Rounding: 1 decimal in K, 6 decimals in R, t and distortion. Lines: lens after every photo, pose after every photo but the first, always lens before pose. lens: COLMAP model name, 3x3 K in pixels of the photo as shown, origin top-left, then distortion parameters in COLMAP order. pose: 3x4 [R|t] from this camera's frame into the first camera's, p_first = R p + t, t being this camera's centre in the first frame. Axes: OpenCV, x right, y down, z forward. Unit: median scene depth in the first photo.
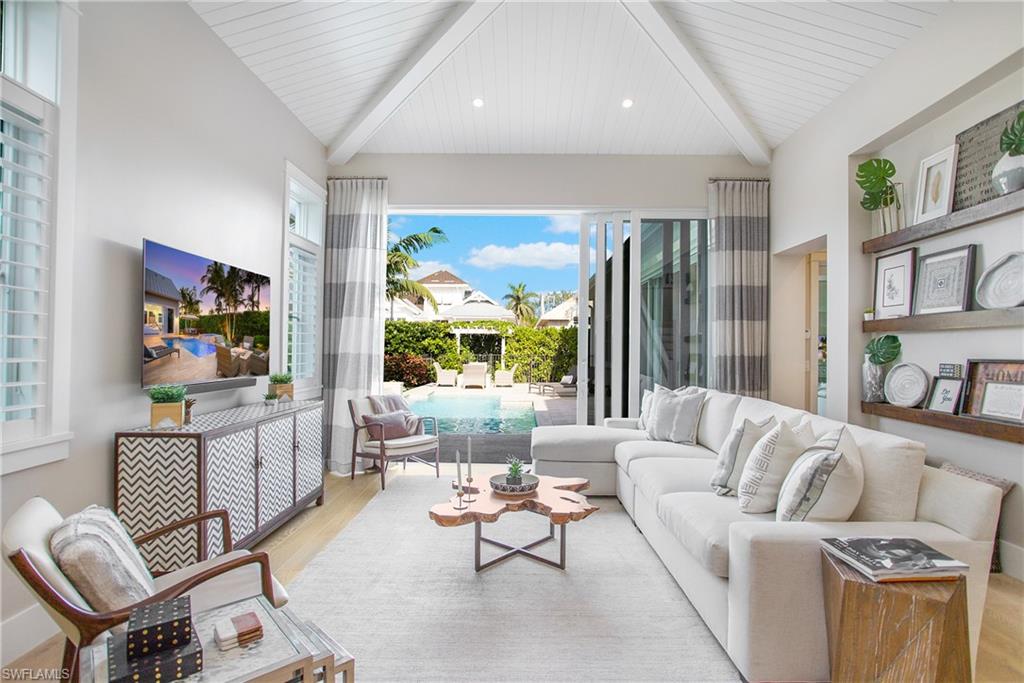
lens RADIAL K [[492.1, 0, 512.0], [0, 492.1, 341.5], [0, 0, 1]] dist [-0.029778, 0.000230]
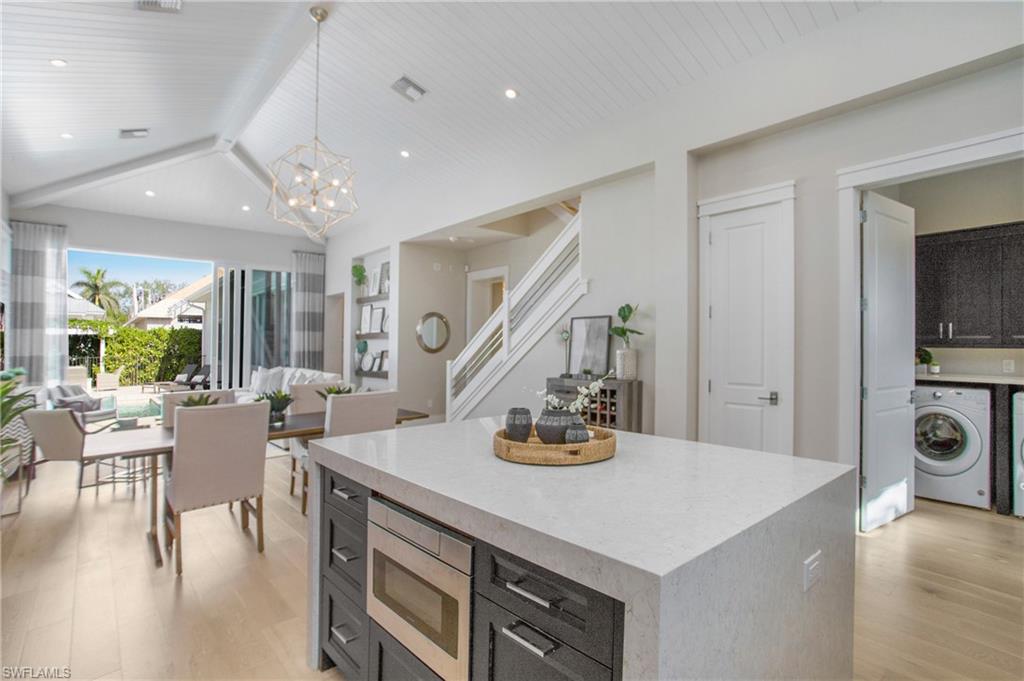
lens RADIAL K [[515.8, 0, 512.0], [0, 515.8, 340.5], [0, 0, 1]] dist [-0.099966, 0.000196]
pose [[0.740630, -0.008442, 0.671860, -0.317104], [0.007100, 0.999964, 0.004738, -0.019075], [-0.671876, 0.001261, 0.740663, -1.201336]]
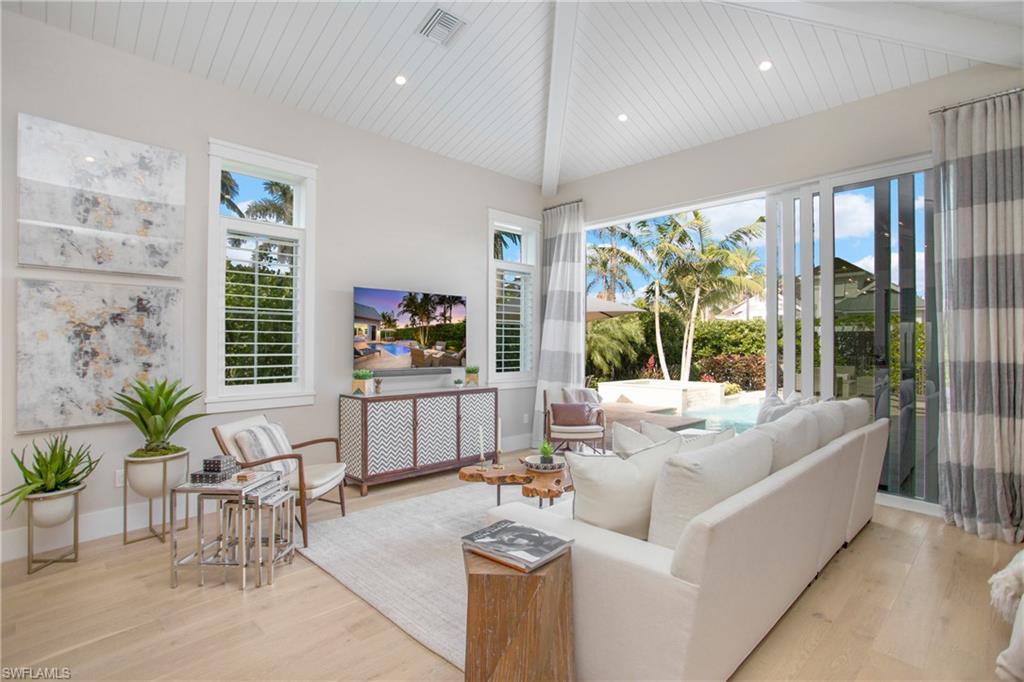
lens RADIAL K [[498.2, 0, 512.0], [0, 498.2, 341.0], [0, 0, 1]] dist [-0.001947, -0.000453]
pose [[0.715847, -0.018373, -0.698016, 0.644394], [0.014183, 0.999830, -0.011771, 0.008673], [0.698113, -0.001473, 0.715986, 0.091541]]
